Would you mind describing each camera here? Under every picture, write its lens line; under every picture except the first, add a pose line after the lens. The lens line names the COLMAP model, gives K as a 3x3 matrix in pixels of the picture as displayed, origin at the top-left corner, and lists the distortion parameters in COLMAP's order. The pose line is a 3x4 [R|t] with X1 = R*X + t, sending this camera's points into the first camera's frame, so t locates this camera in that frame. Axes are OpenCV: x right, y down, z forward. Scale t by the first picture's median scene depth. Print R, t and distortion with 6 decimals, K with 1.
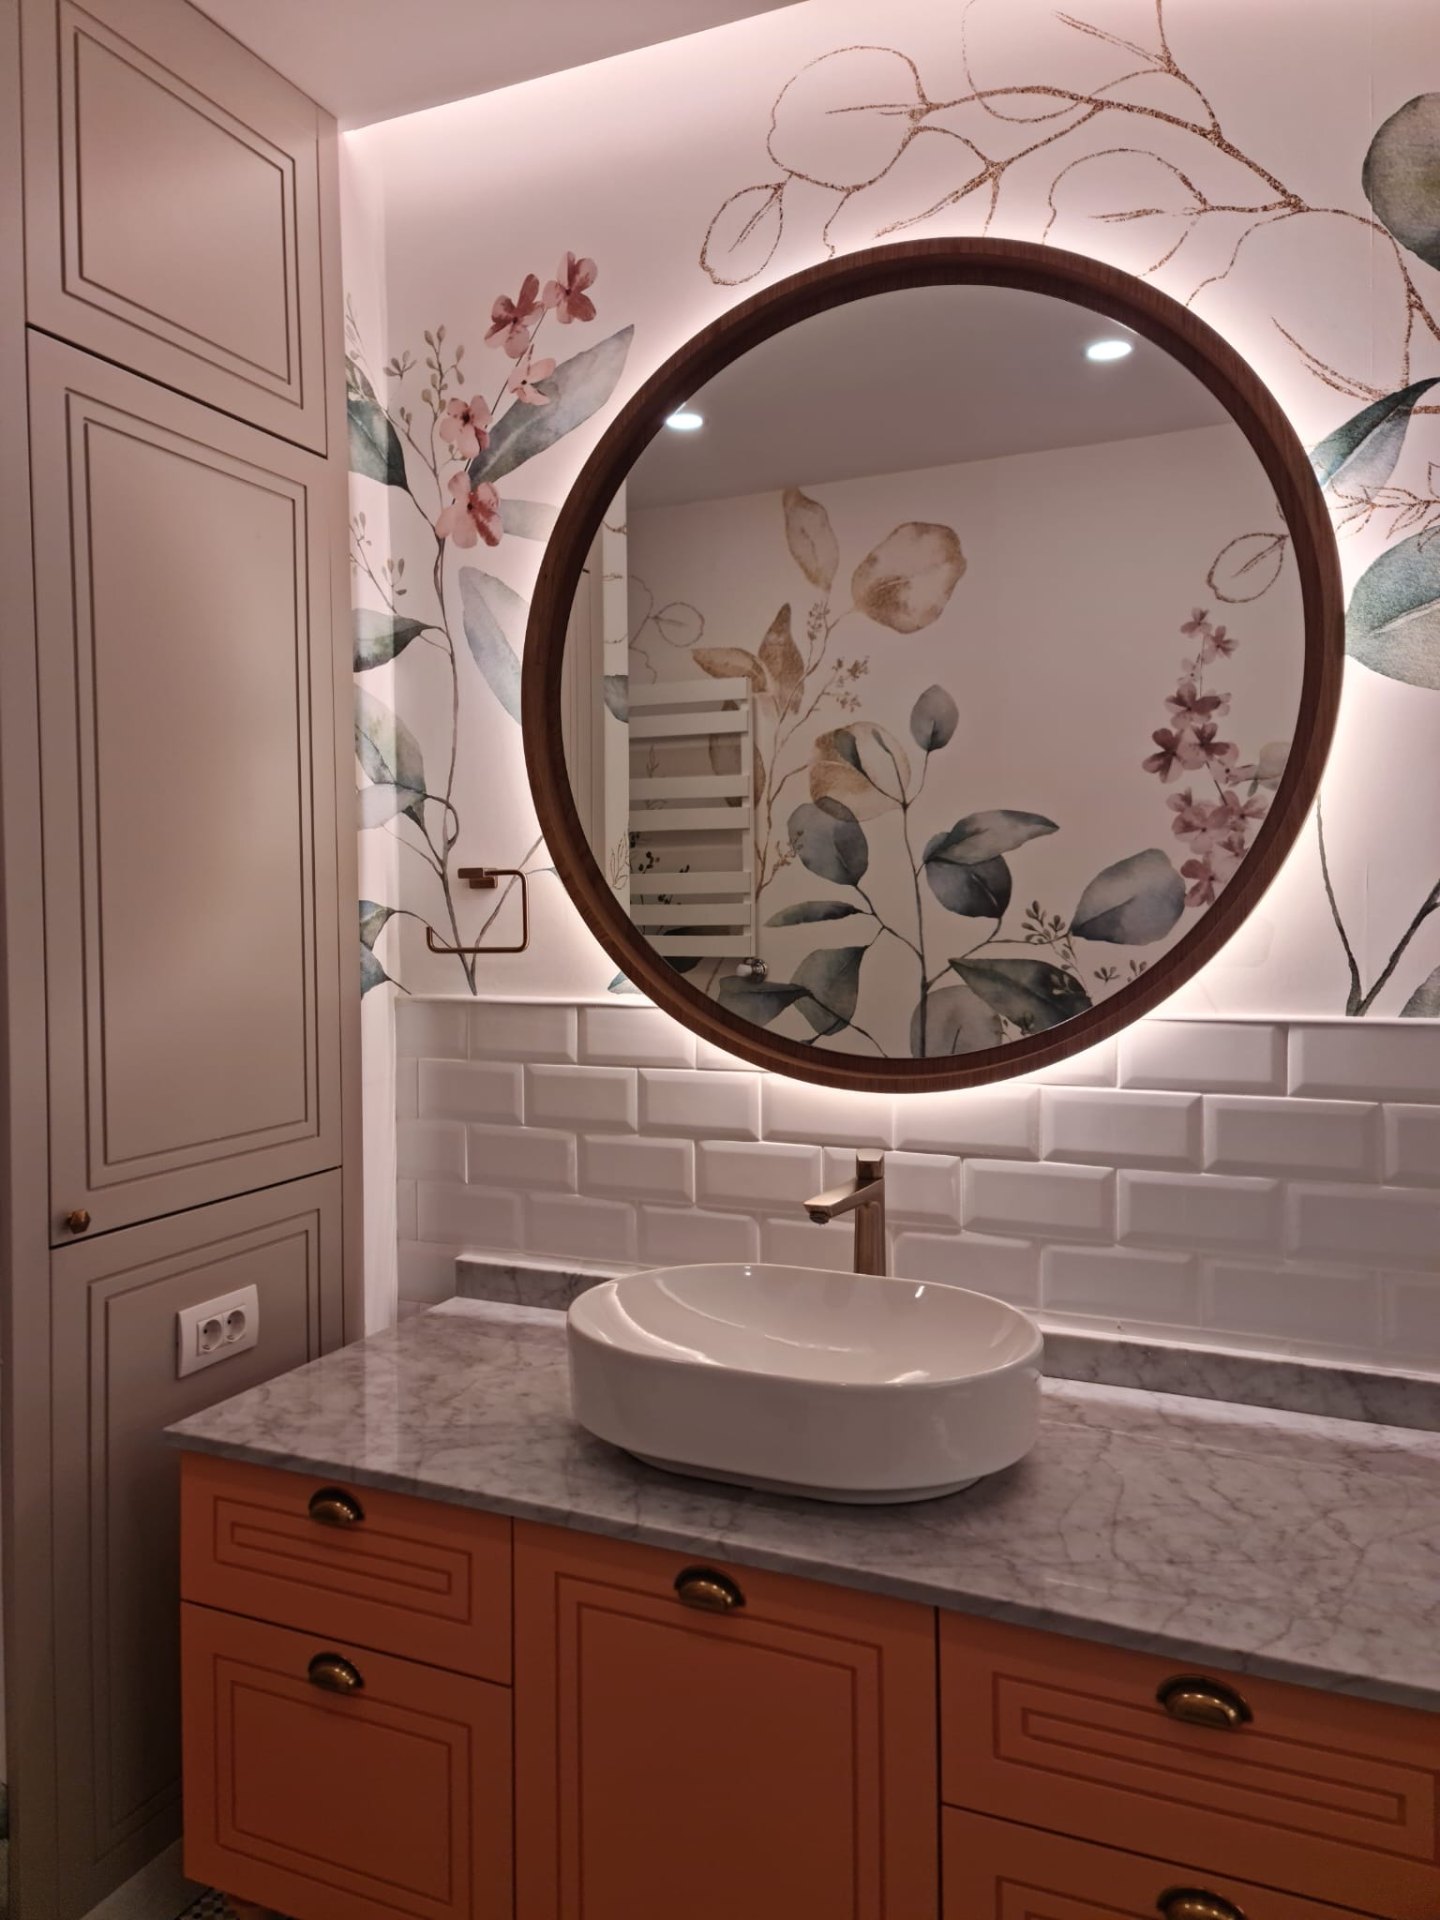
lens RADIAL K [[1377.4, 0, 724.8], [0, 1377.4, 964.2], [0, 0, 1]] dist [0.004342, -0.006448]
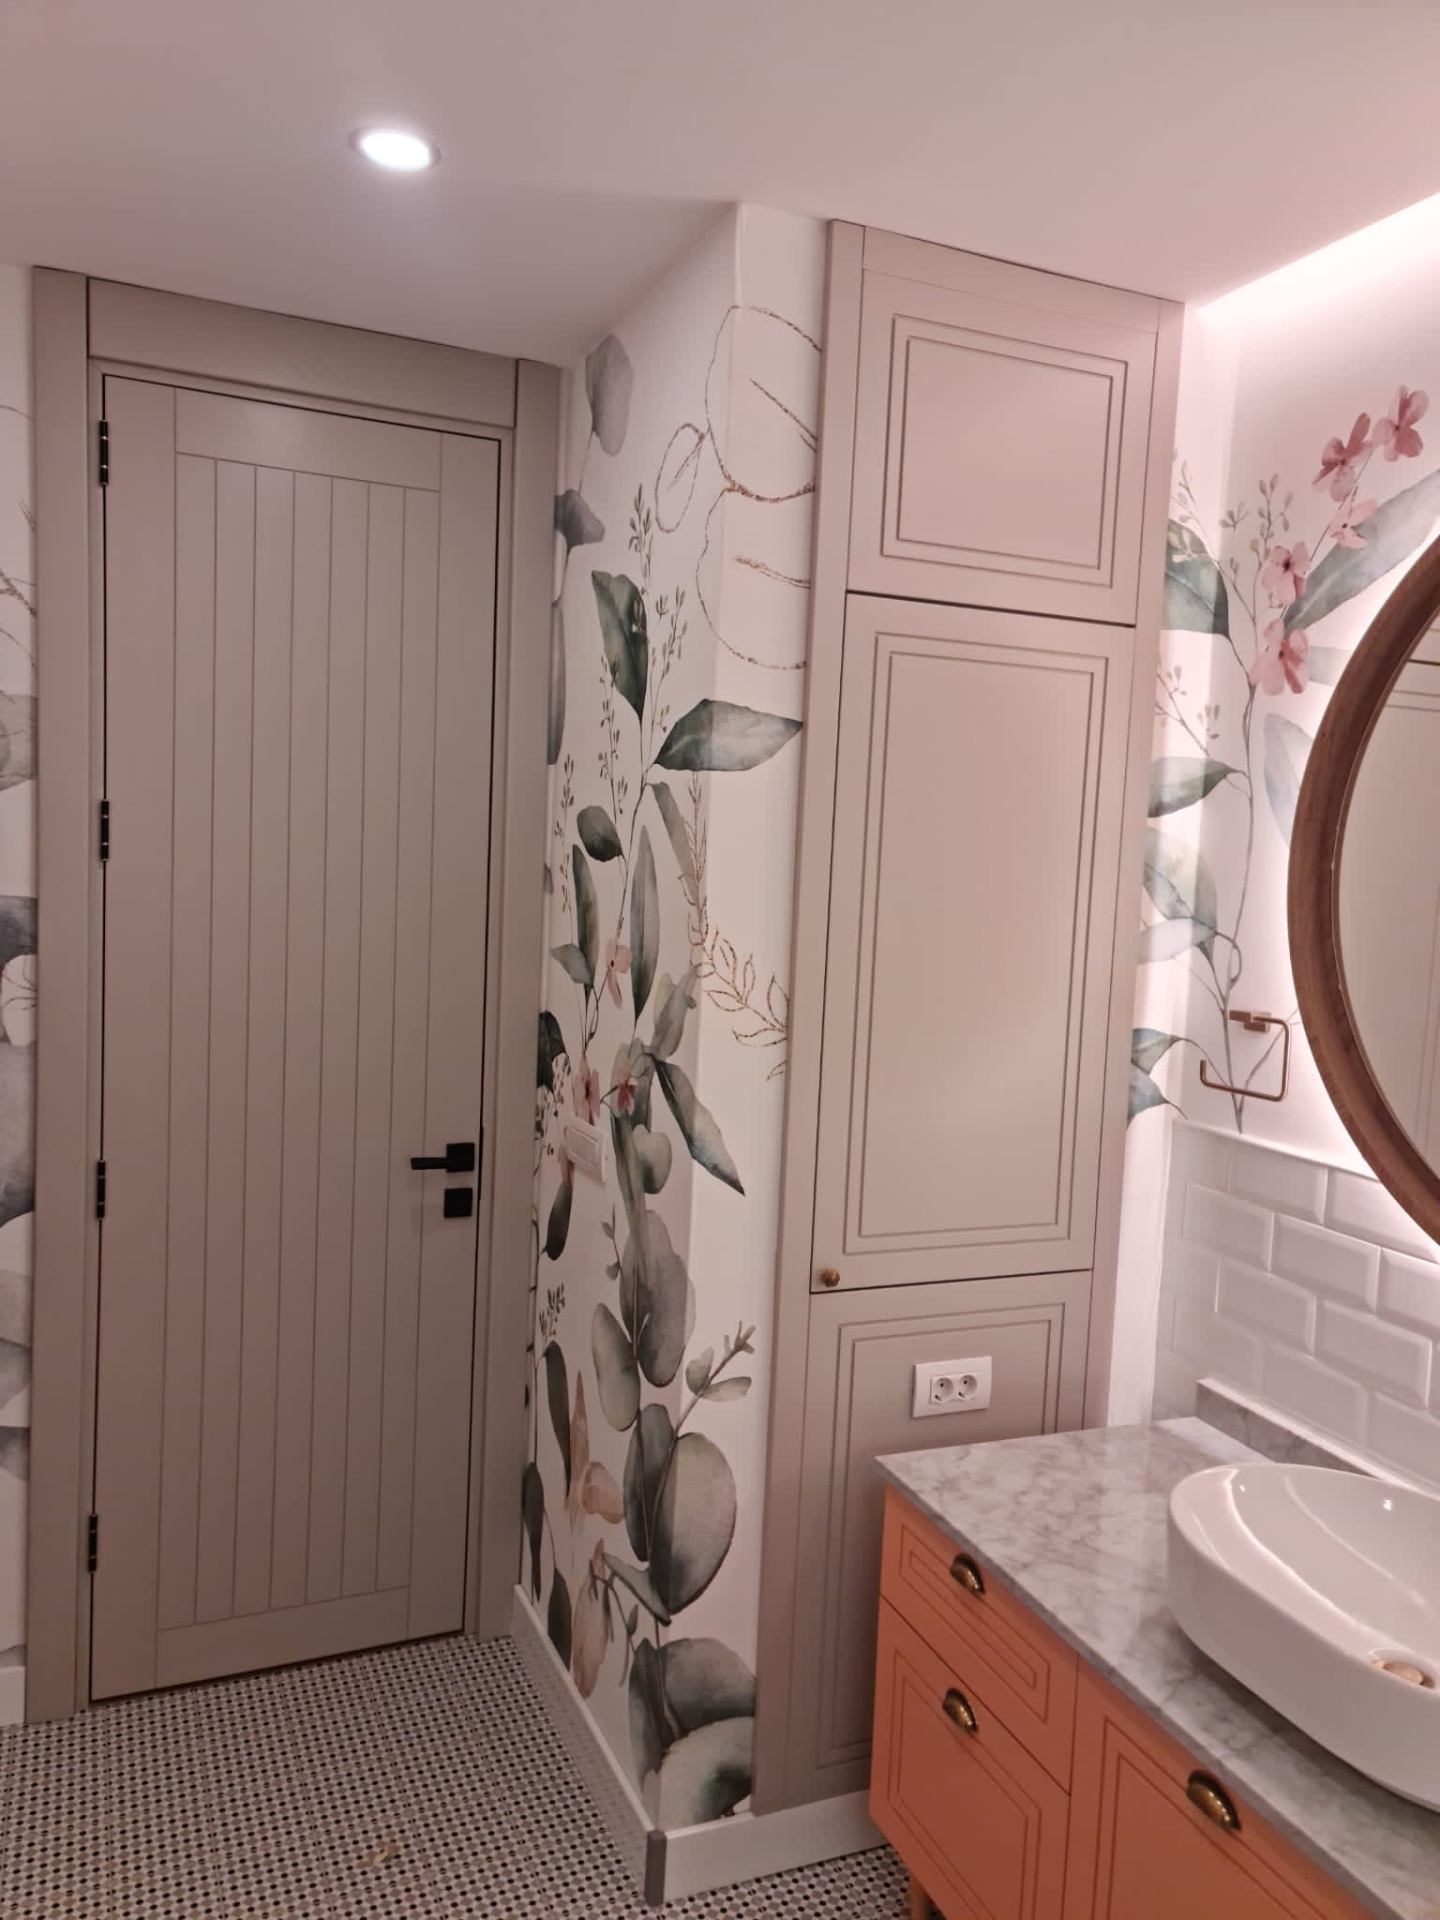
lens RADIAL K [[1422.6, 0, 719.7], [0, 1422.6, 947.9], [0, 0, 1]] dist [0.003828, -0.018578]
pose [[0.705672, 0.096196, -0.701979, 0.278067], [-0.087949, 0.994971, 0.047934, -0.133776], [0.703059, 0.027913, 0.710583, -0.019488]]
